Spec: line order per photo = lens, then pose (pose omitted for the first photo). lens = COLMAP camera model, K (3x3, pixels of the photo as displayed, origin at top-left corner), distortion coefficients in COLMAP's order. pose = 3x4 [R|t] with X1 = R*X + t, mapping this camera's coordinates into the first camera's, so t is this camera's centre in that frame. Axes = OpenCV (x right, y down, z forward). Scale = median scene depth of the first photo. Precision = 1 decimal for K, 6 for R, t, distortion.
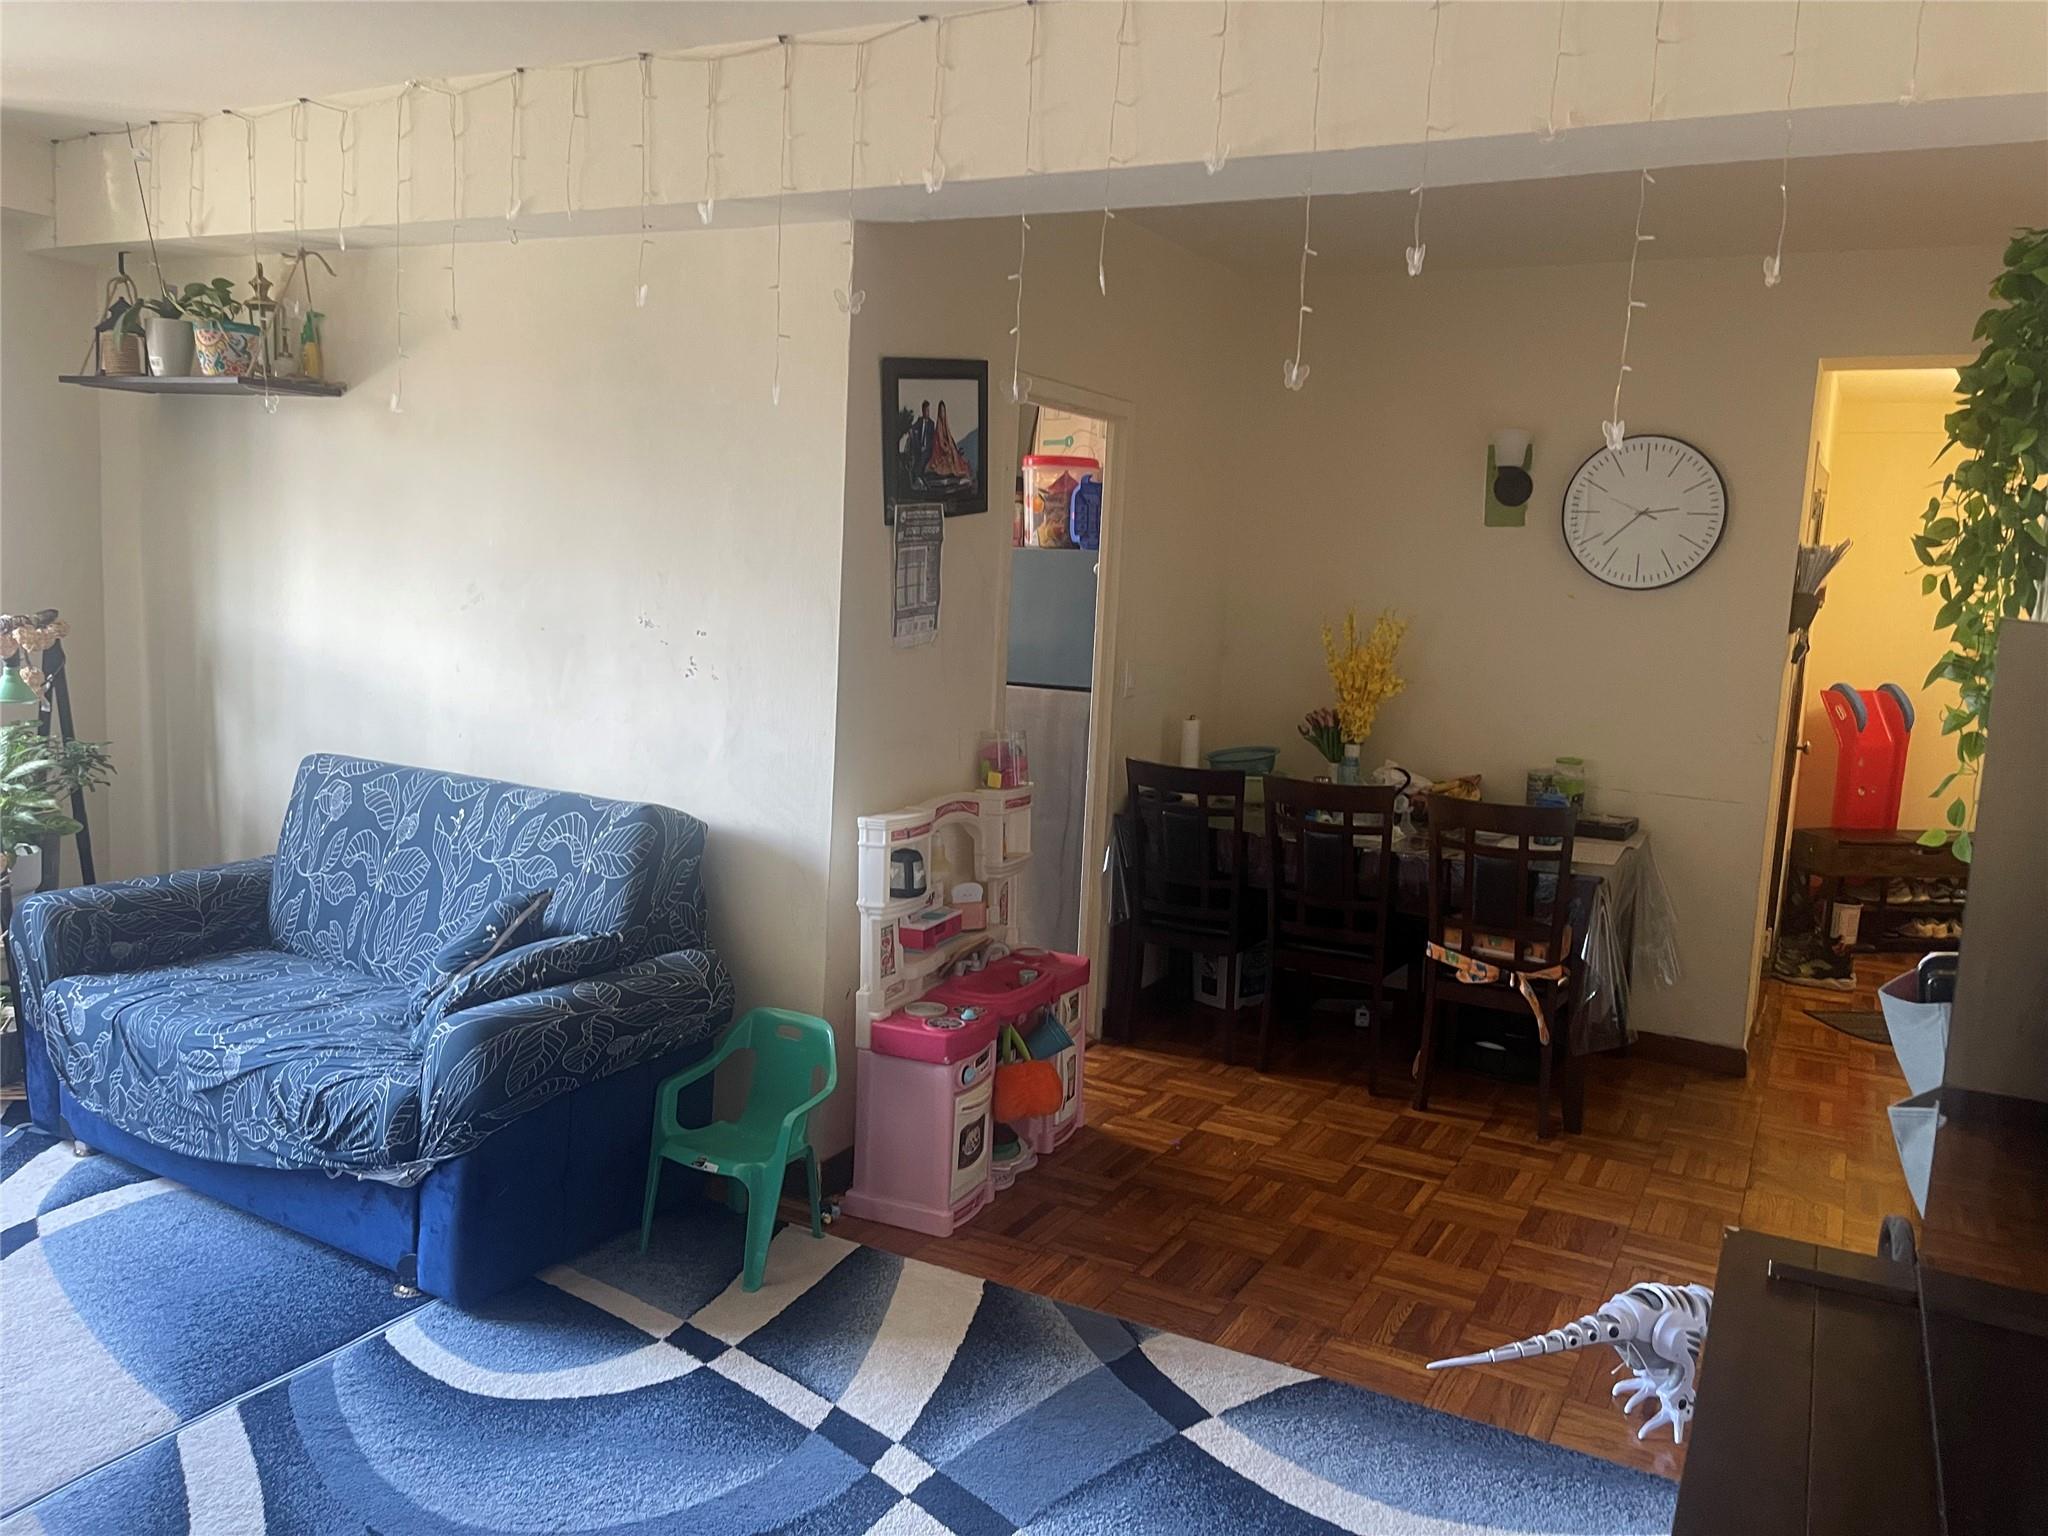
lens RADIAL K [[1525.8, 0, 1035.2], [0, 1525.8, 755.7], [0, 0, 1]] dist [0.061576, -0.073032]
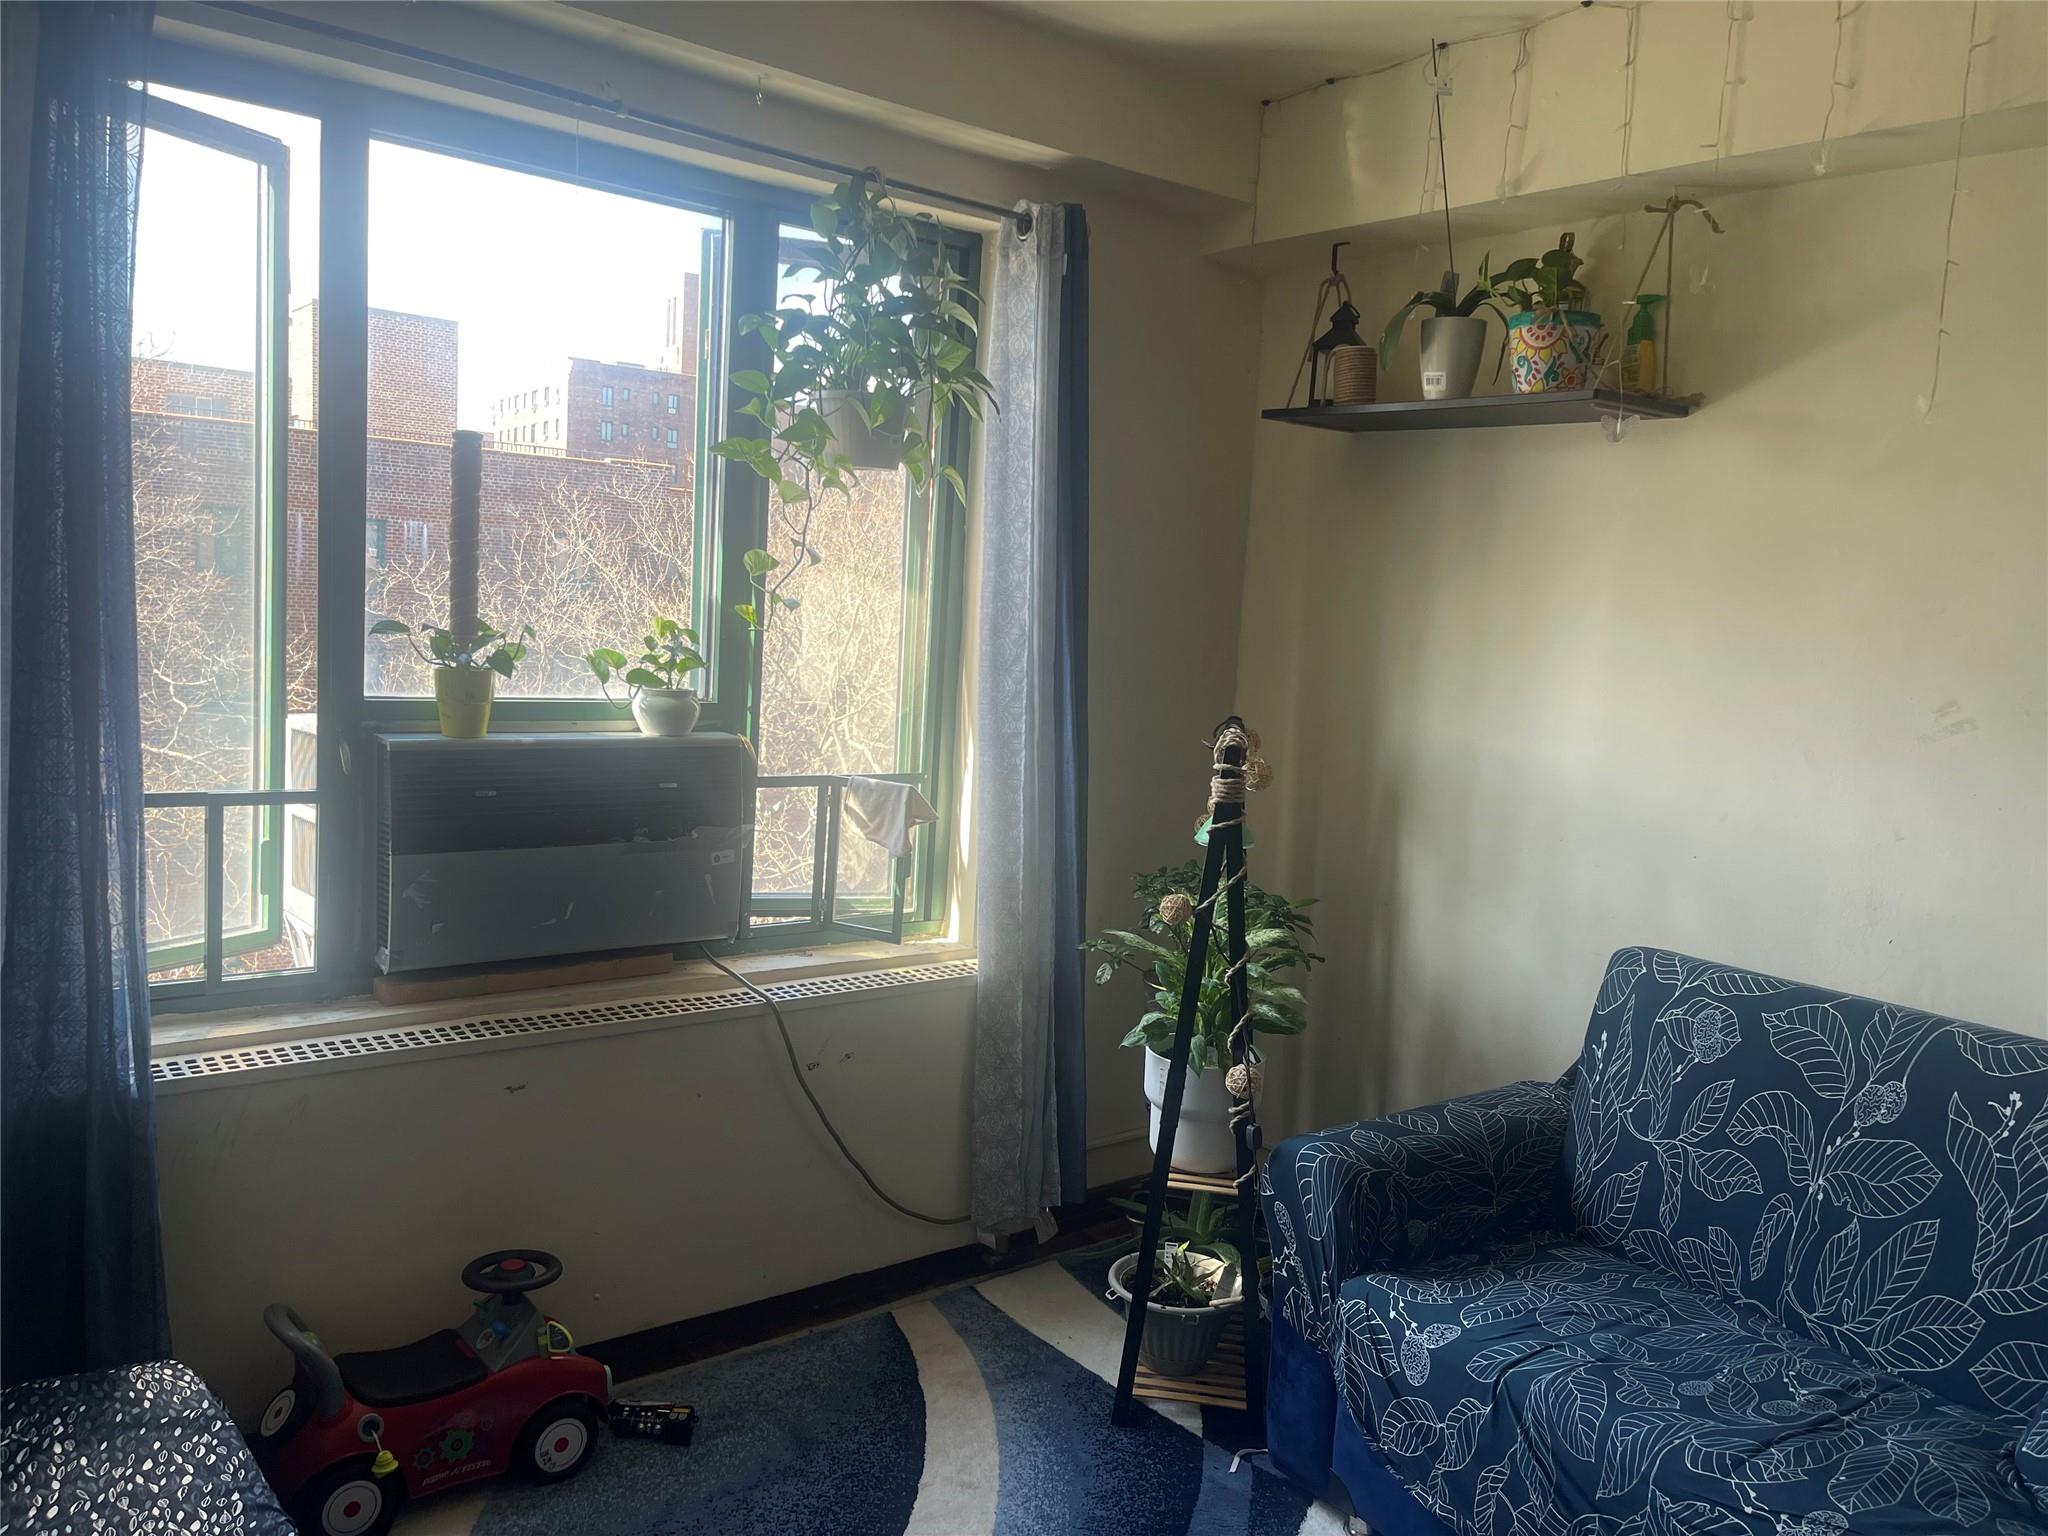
lens RADIAL K [[1532.9, 0, 1017.0], [0, 1532.9, 772.4], [0, 0, 1]] dist [0.068166, -0.081710]
pose [[0.914856, 0.048675, -0.400836, -0.494392], [-0.061340, 0.997940, -0.018816, -0.052884], [0.399094, 0.041801, 0.915956, 0.303072]]
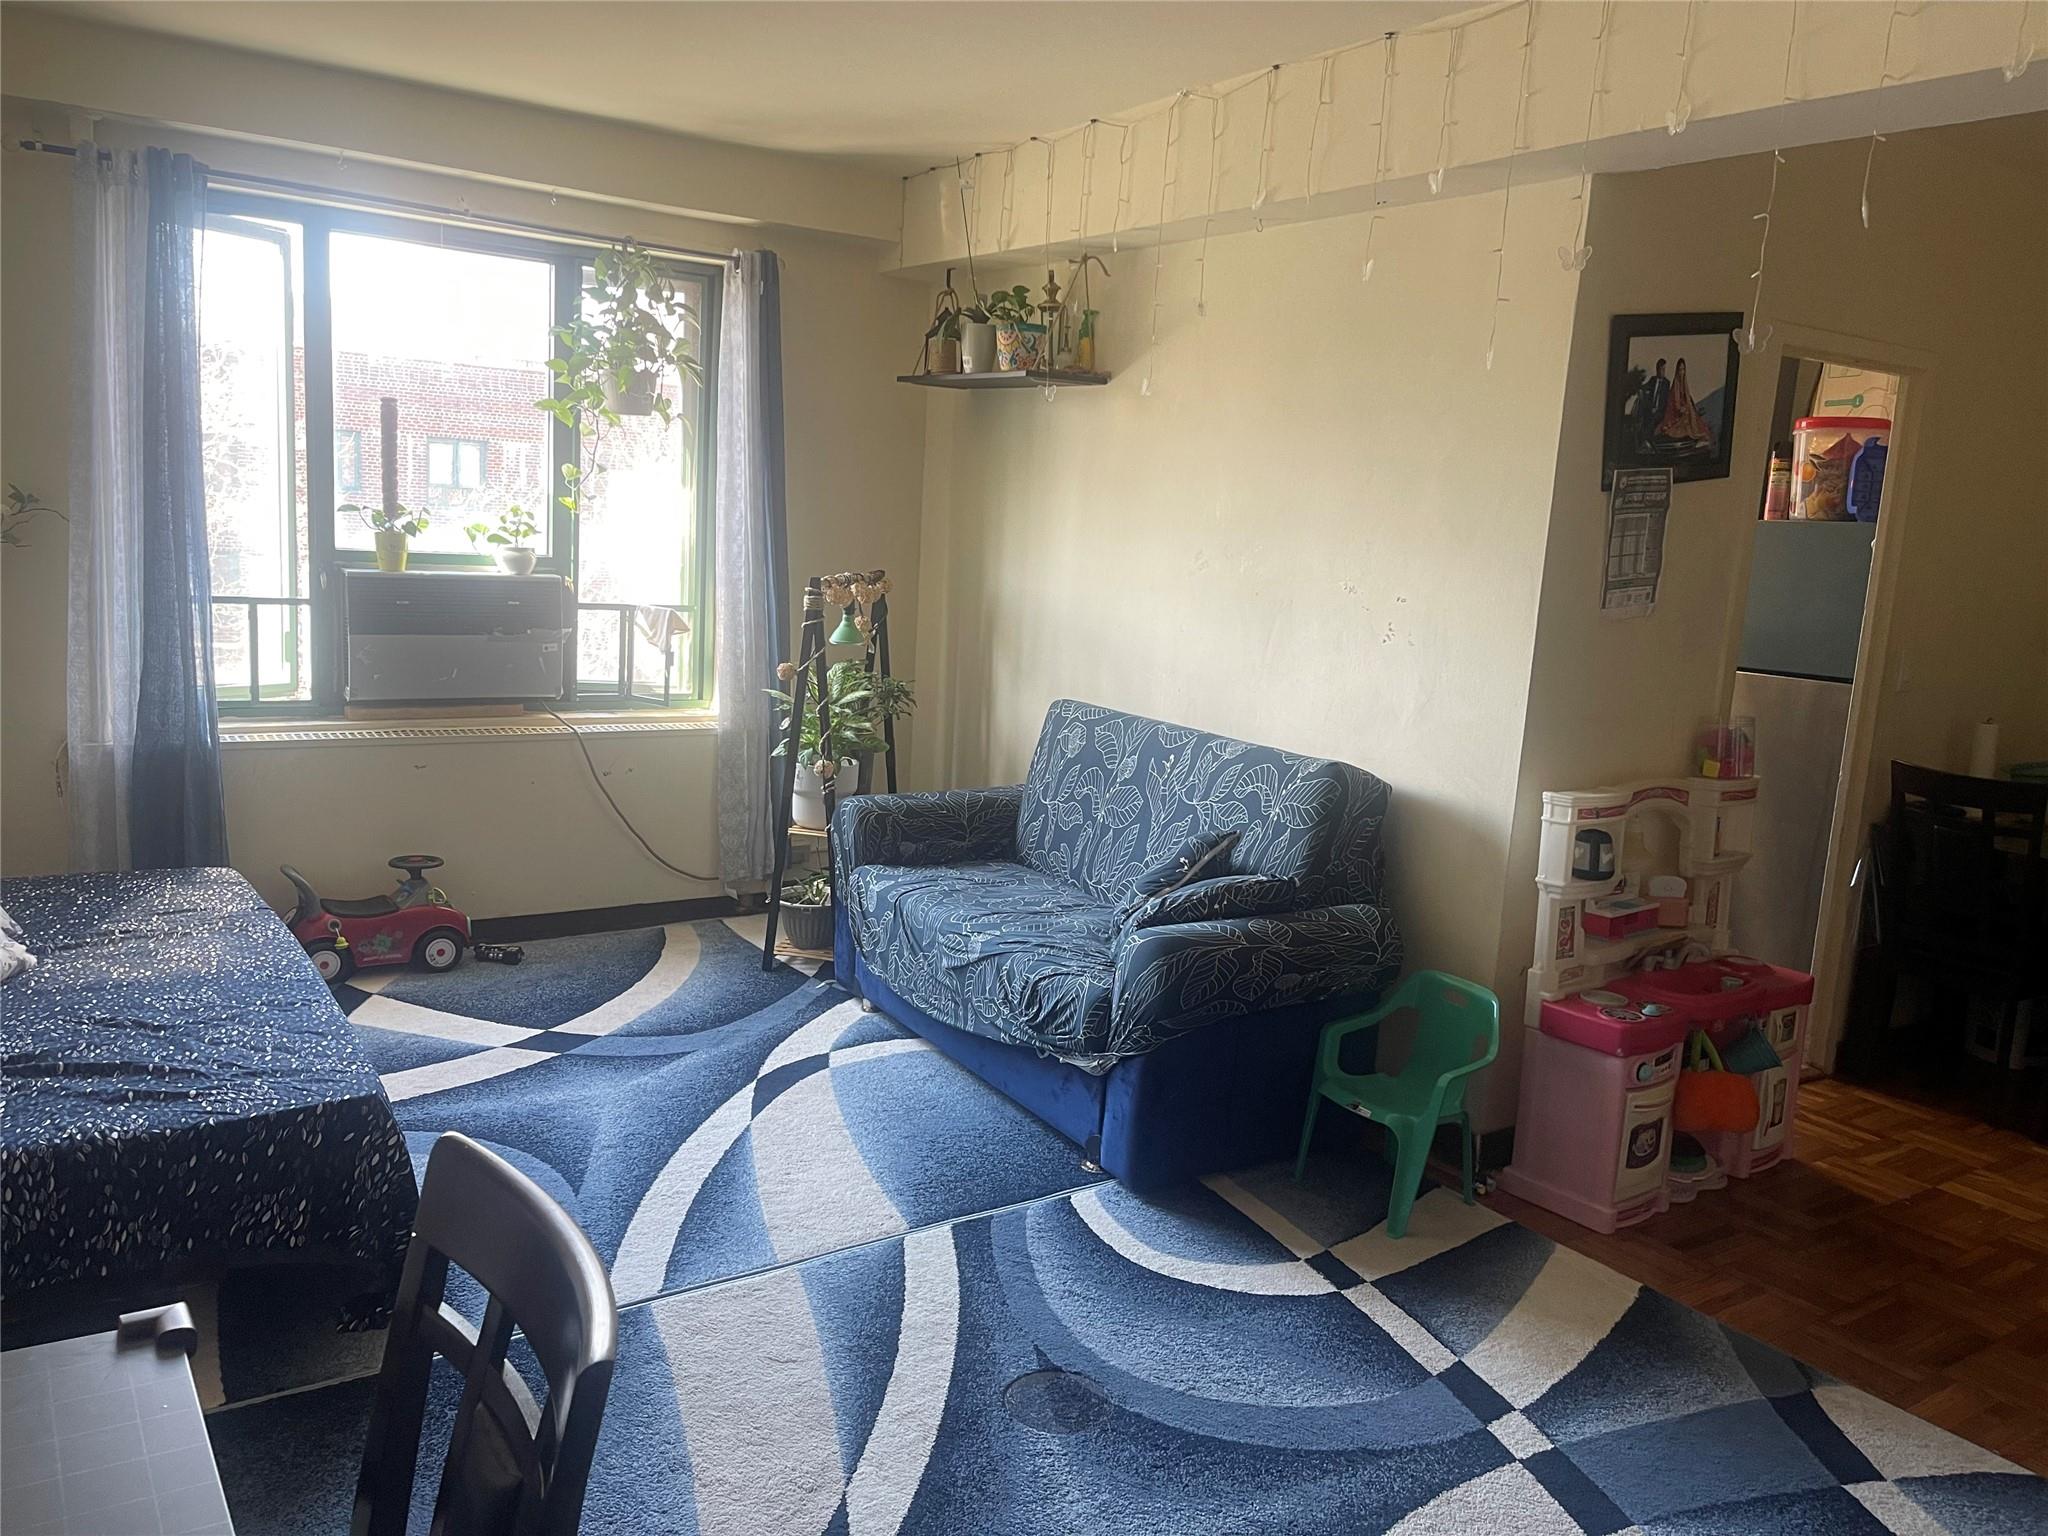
lens RADIAL K [[1532.9, 0, 1017.0], [0, 1532.9, 772.4], [0, 0, 1]] dist [0.068166, -0.081710]
pose [[0.881485, 0.079626, -0.465450, 0.044145], [-0.071093, 0.996824, 0.035890, 0.016219], [0.466830, 0.001454, 0.884346, -0.029739]]
